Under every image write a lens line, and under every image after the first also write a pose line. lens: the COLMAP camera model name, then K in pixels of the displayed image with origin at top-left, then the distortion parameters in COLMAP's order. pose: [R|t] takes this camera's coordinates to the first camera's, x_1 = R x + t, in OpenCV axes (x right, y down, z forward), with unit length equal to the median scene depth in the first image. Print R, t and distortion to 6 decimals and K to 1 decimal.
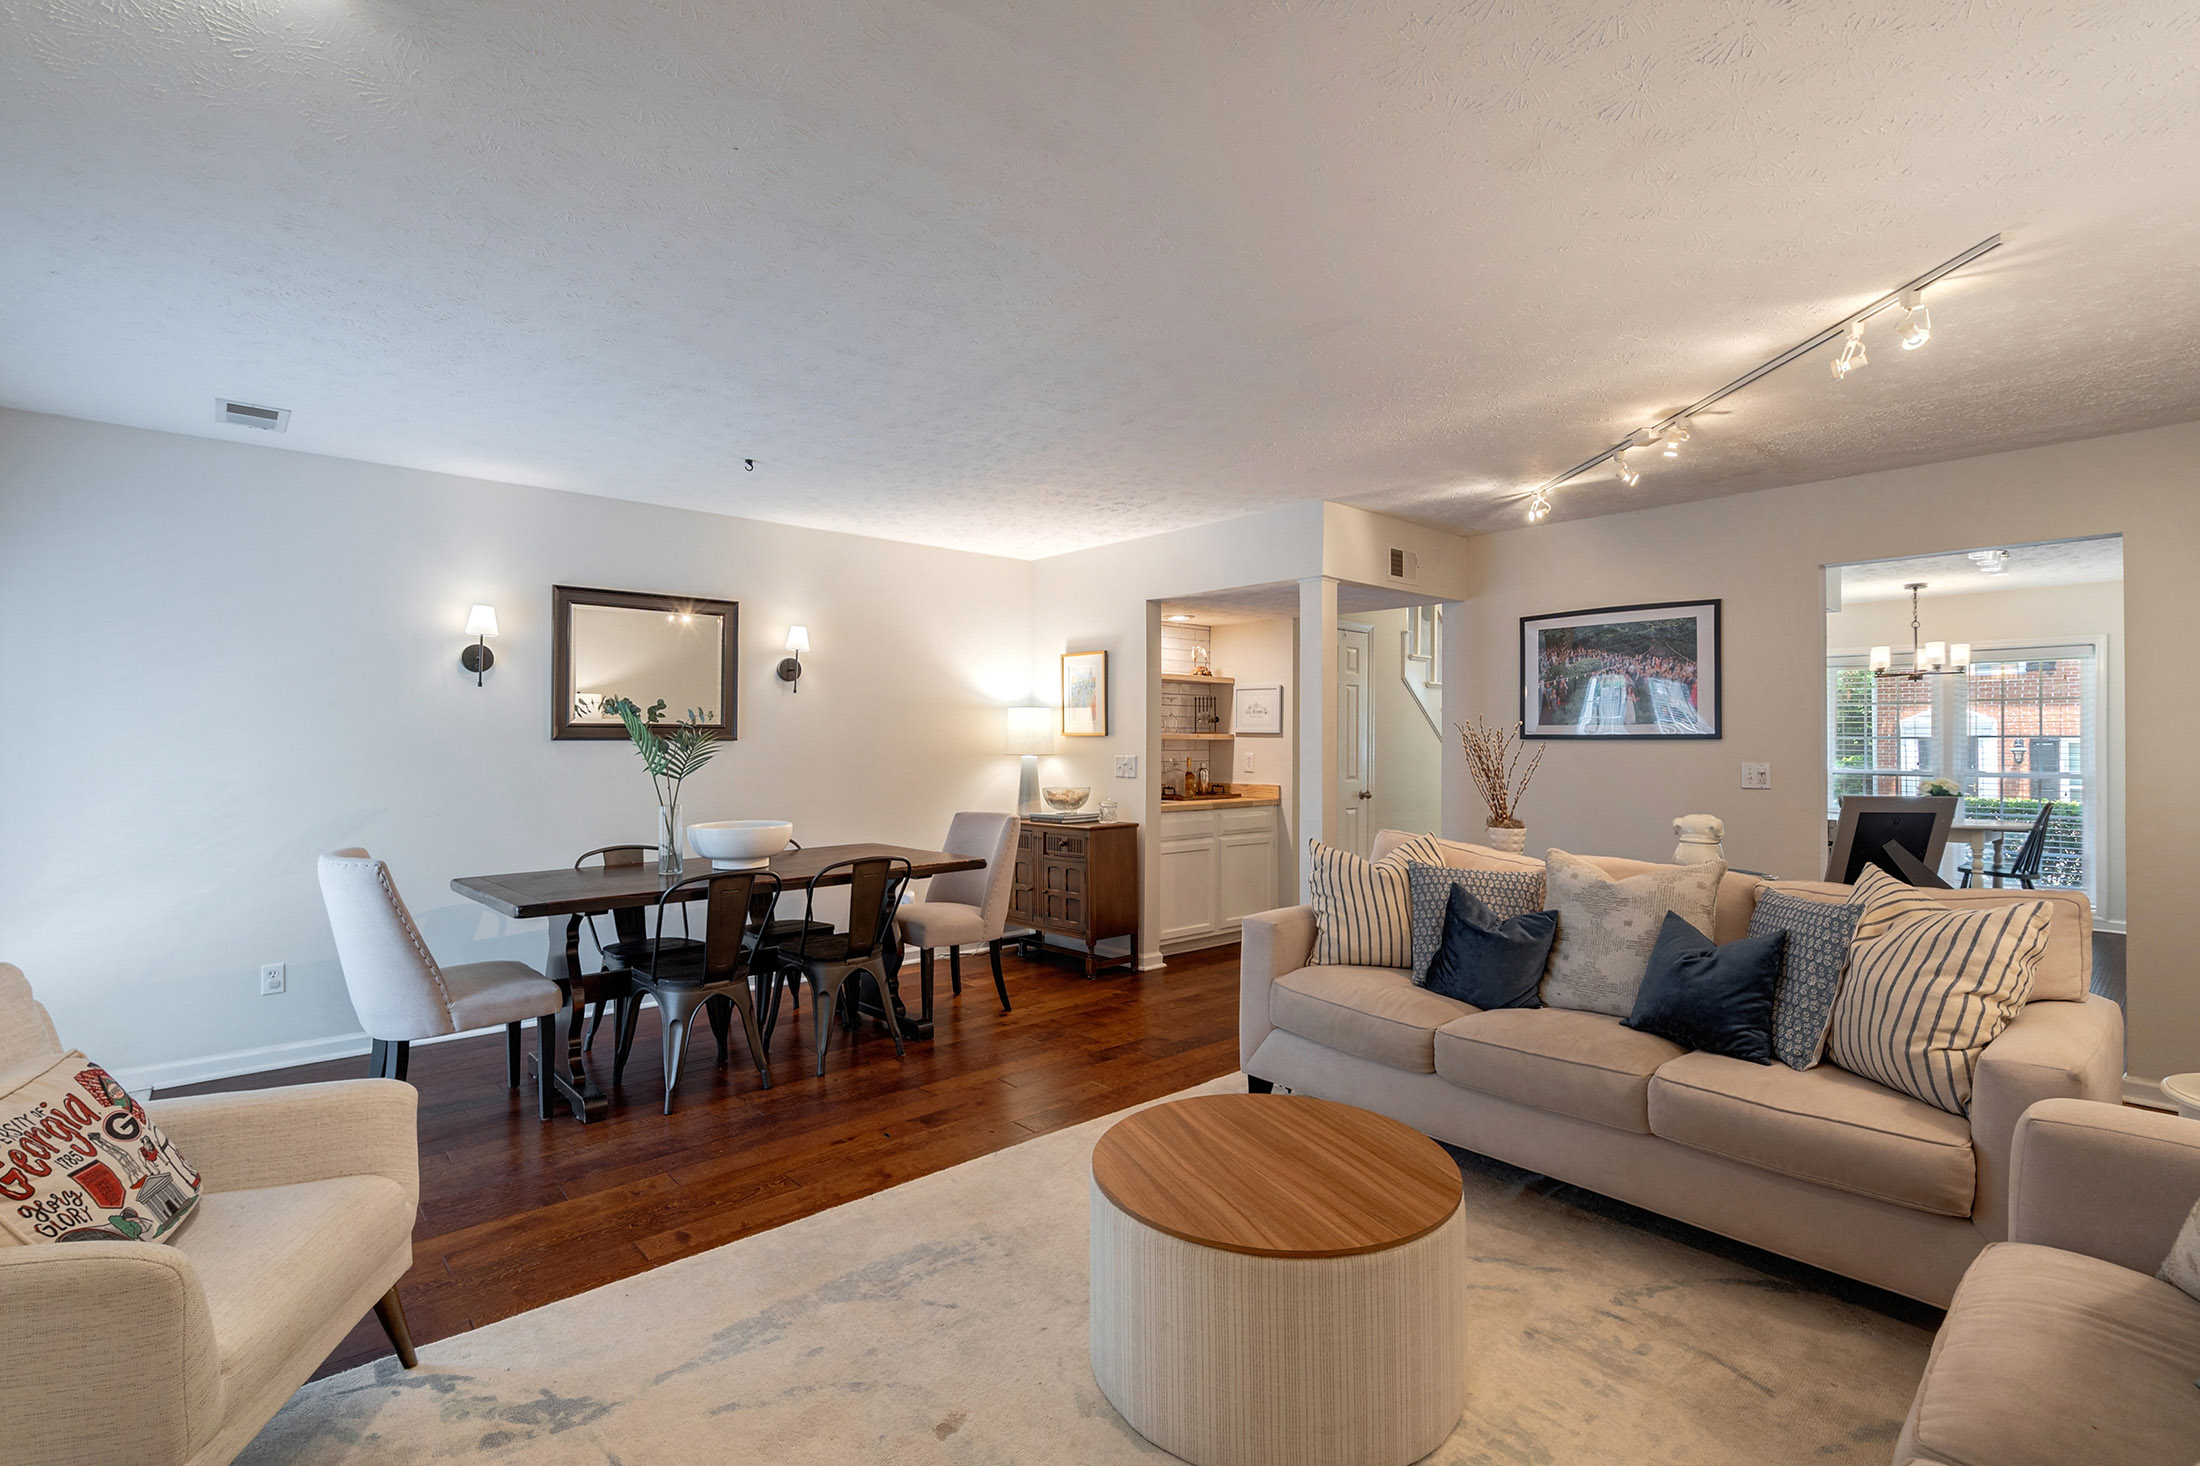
lens RADIAL K [[994.1, 0, 1104.7], [0, 994.1, 739.2], [0, 0, 1]] dist [-0.006678, 0.002849]
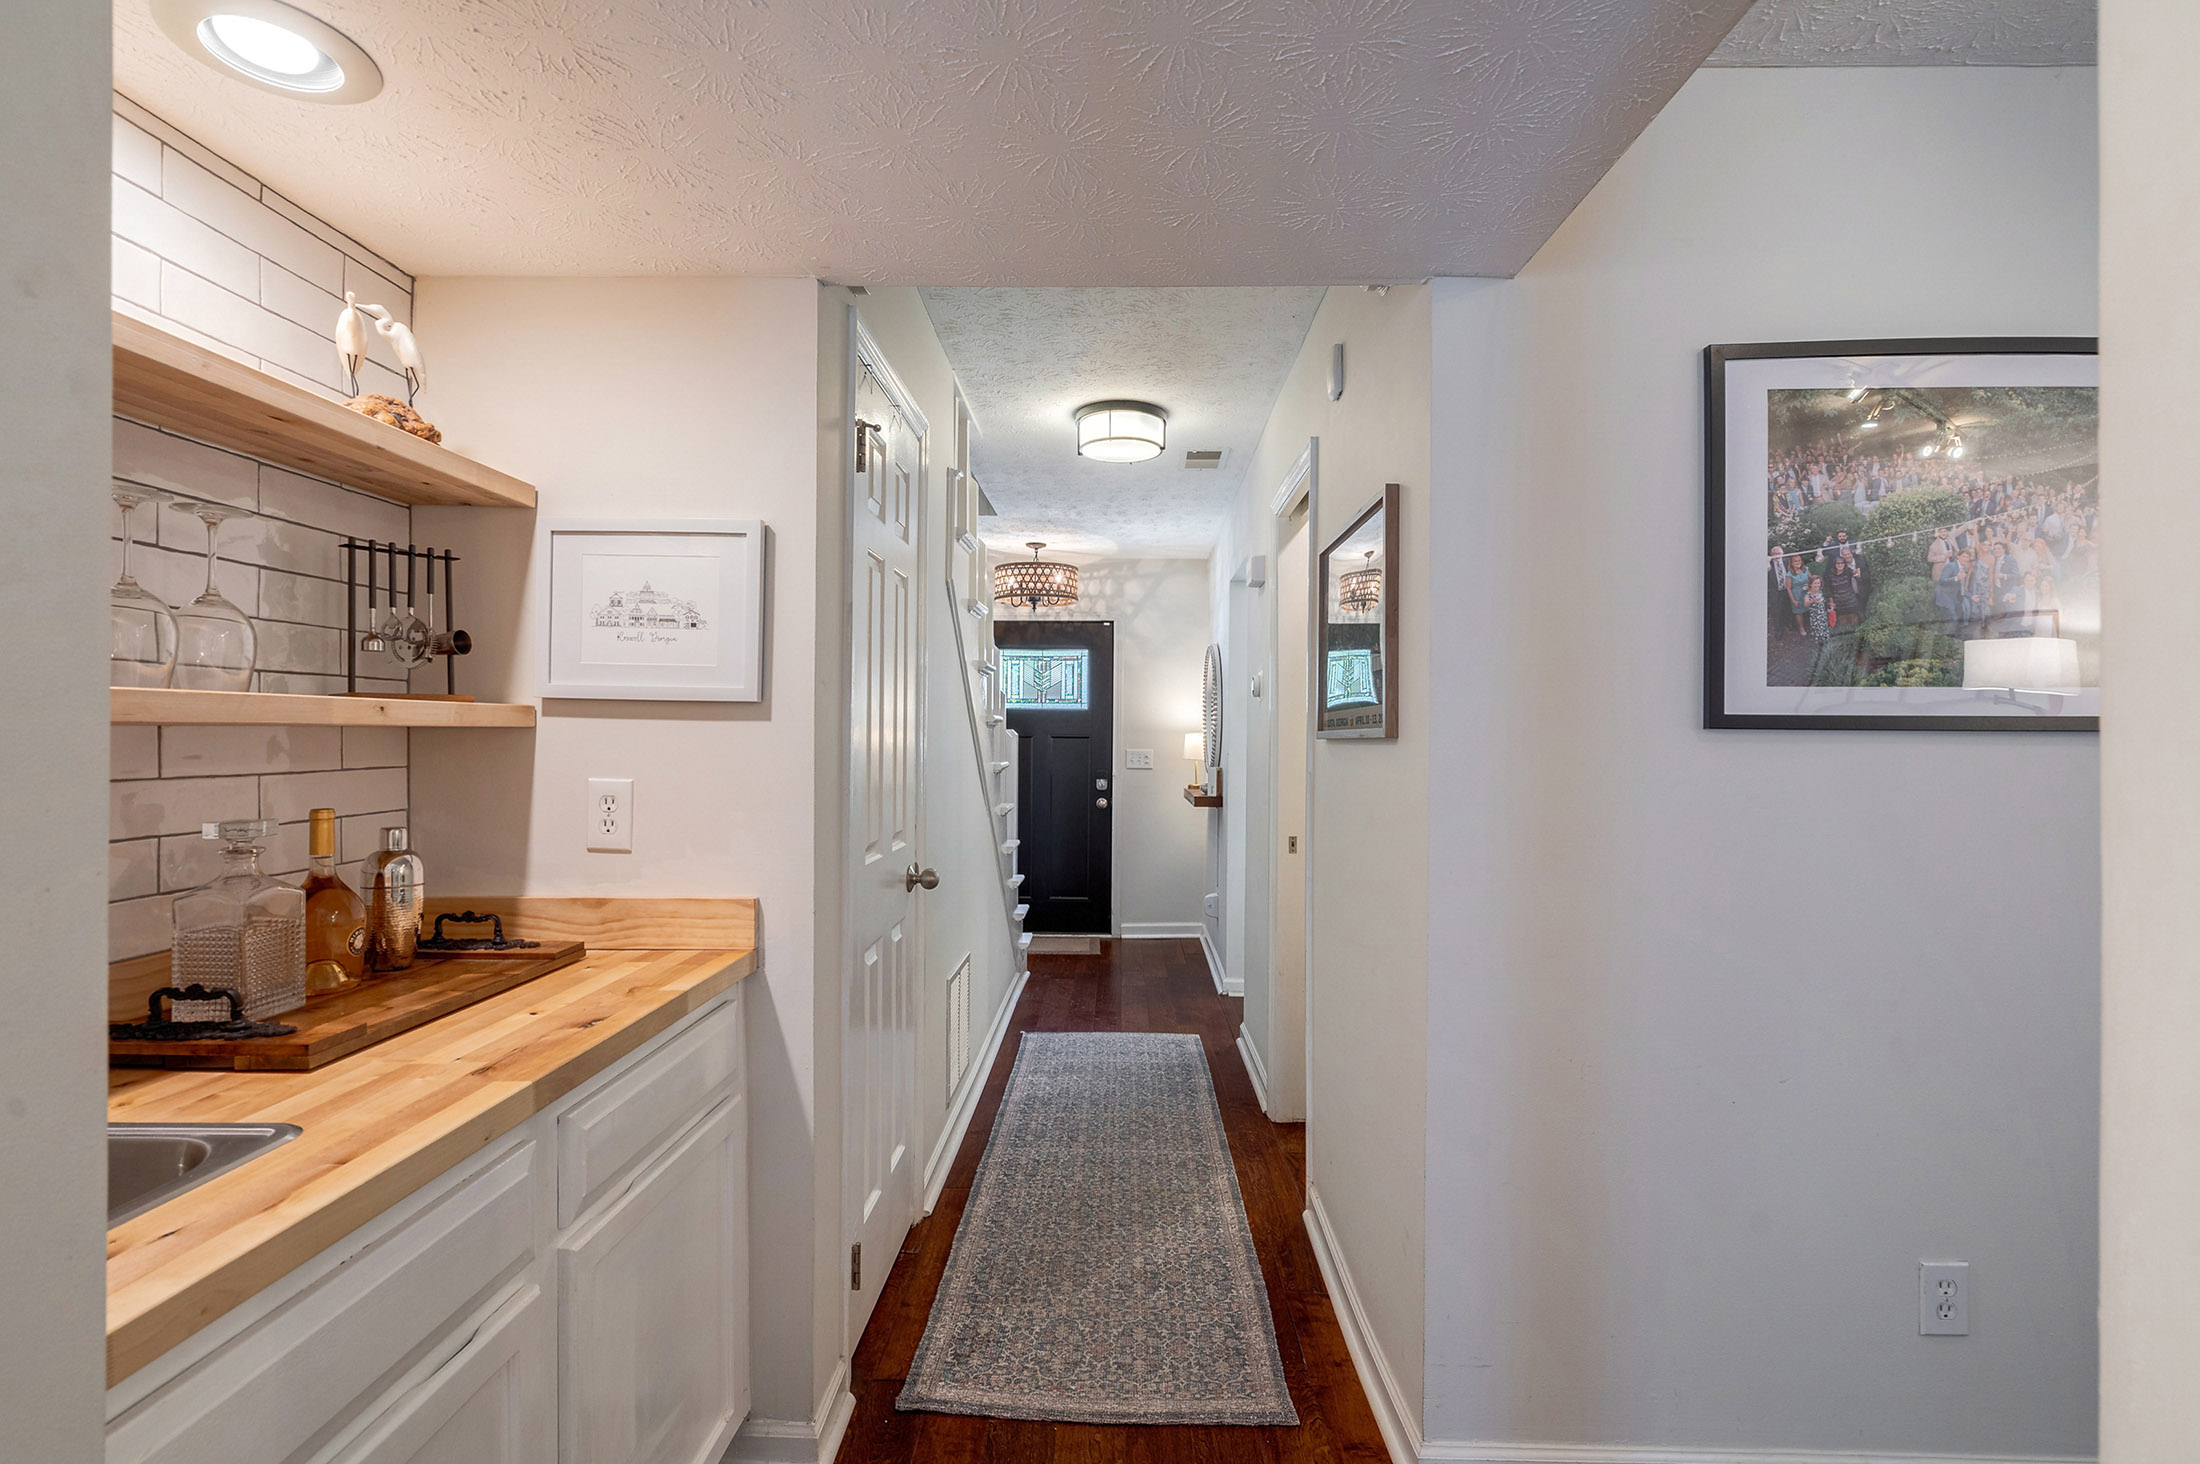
lens RADIAL K [[994.1, 0, 1116.8], [0, 994.1, 740.1], [0, 0, 1]] dist [-0.006678, 0.002849]
pose [[0.676424, -0.003939, 0.736502, 0.043632], [-0.003098, 0.999962, 0.008194, 0.001472], [-0.736506, -0.007824, 0.676386, 0.728318]]
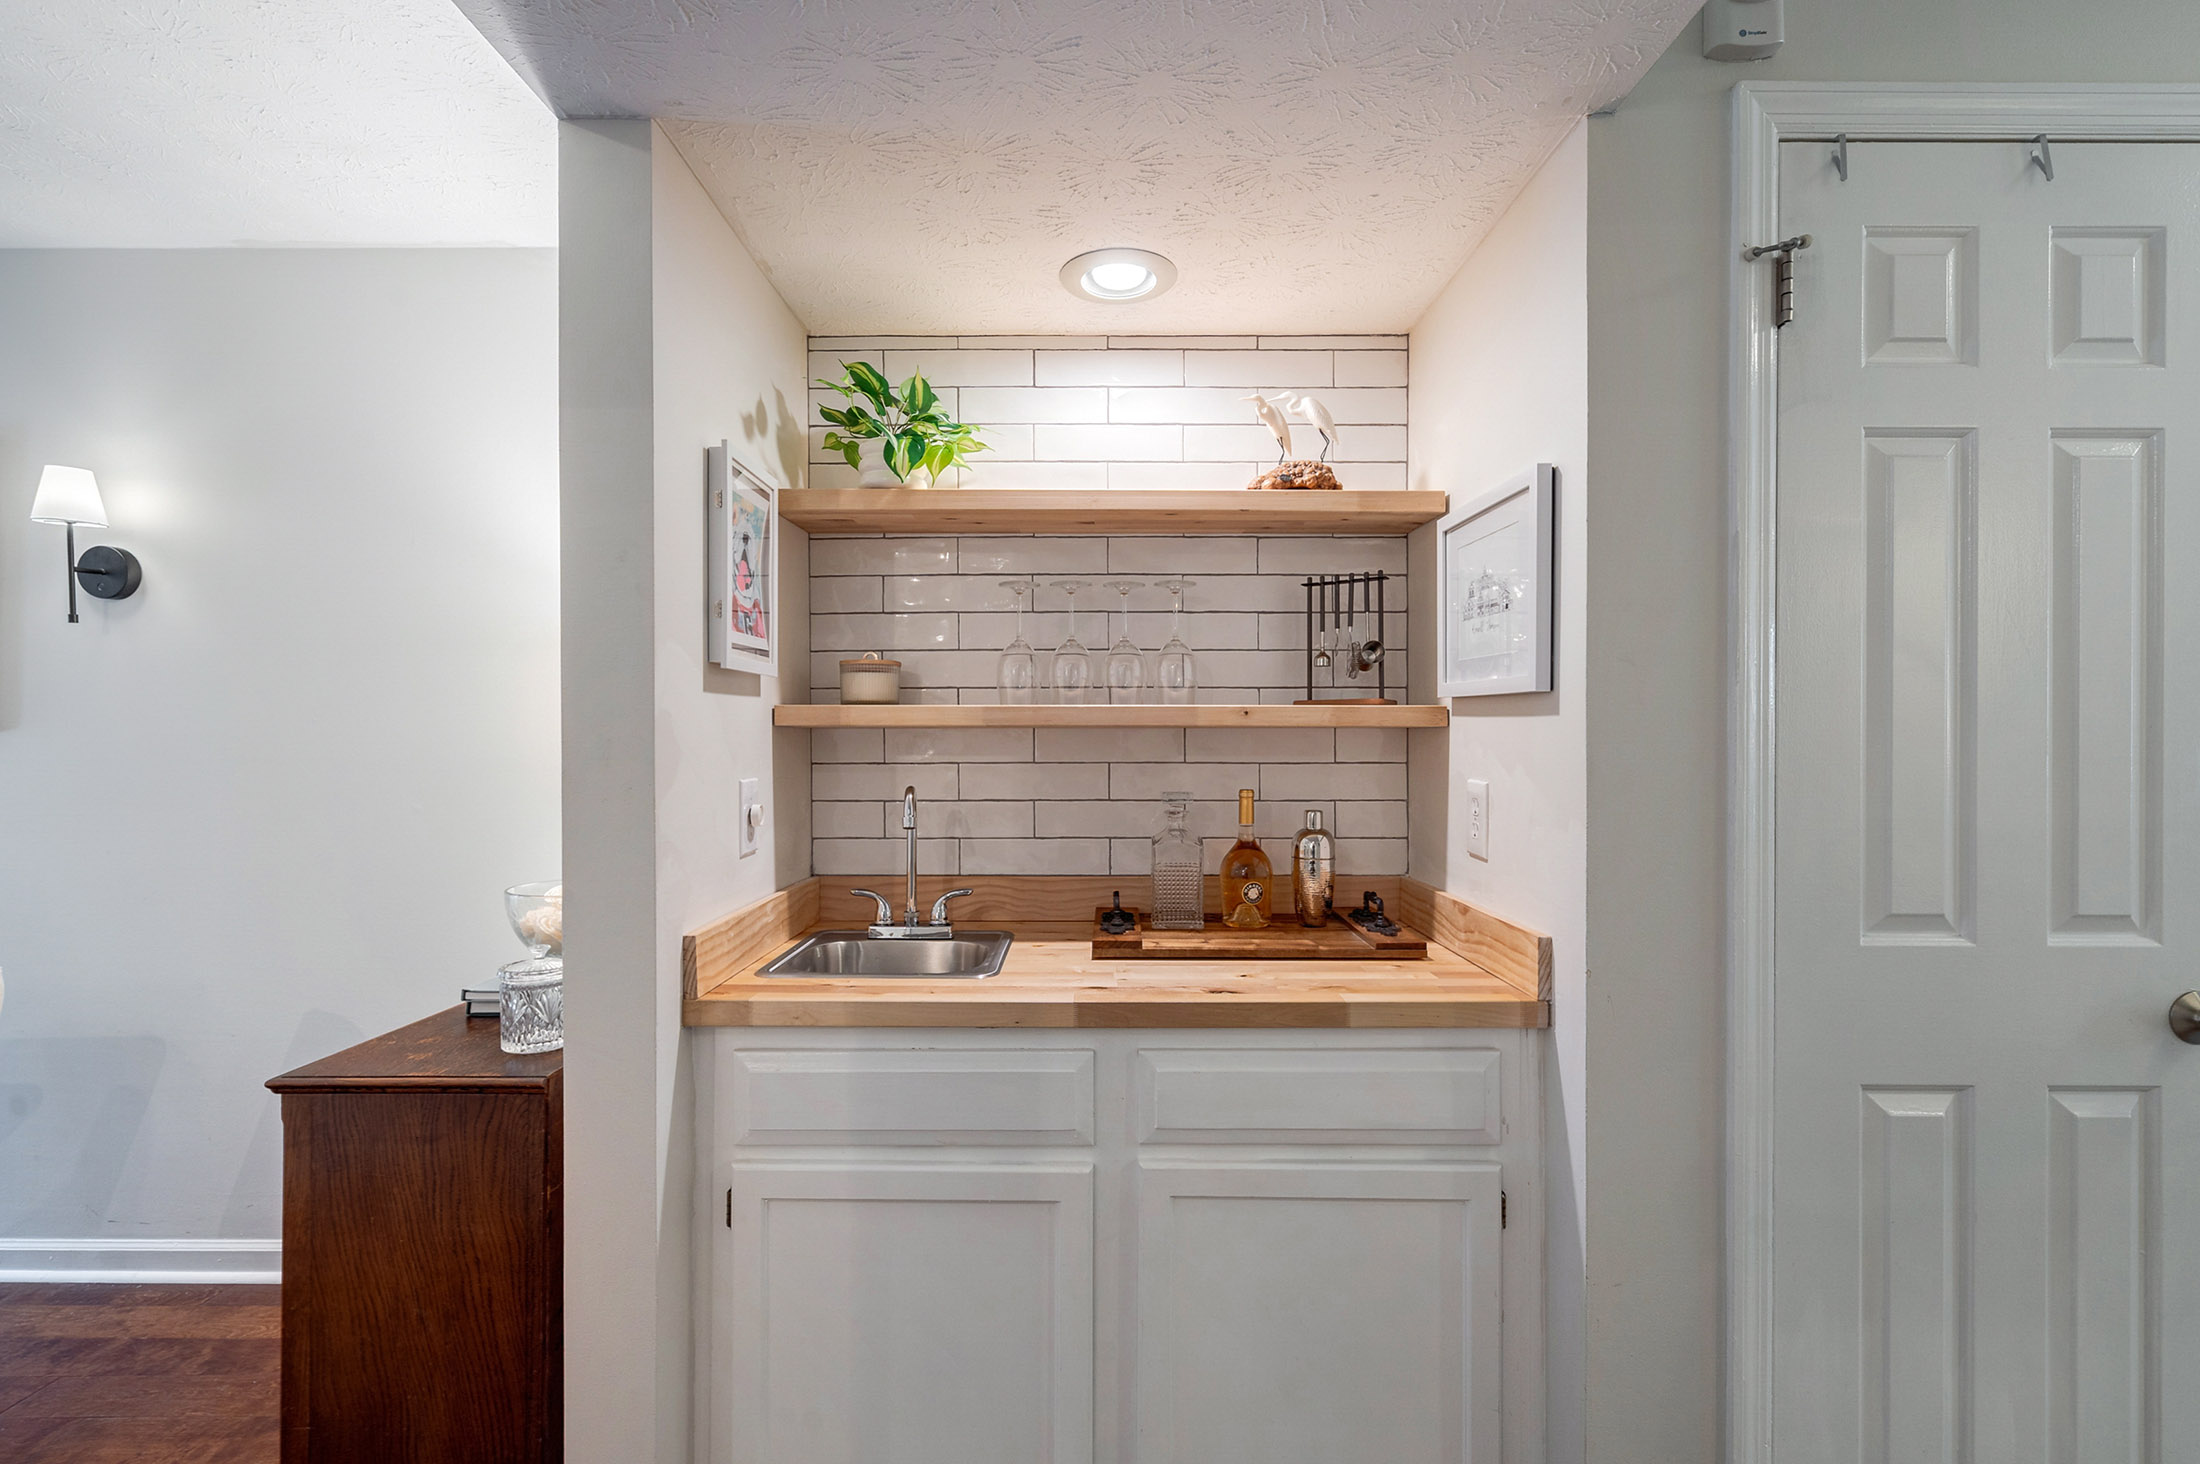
lens RADIAL K [[994.1, 0, 1083.0], [0, 994.1, 733.1], [0, 0, 1]] dist [-0.006678, 0.002849]
pose [[0.745132, -0.002463, -0.666913, 0.237930], [0.001272, 0.999997, -0.002273, 0.003092], [0.666916, 0.000846, 0.745132, 0.754487]]
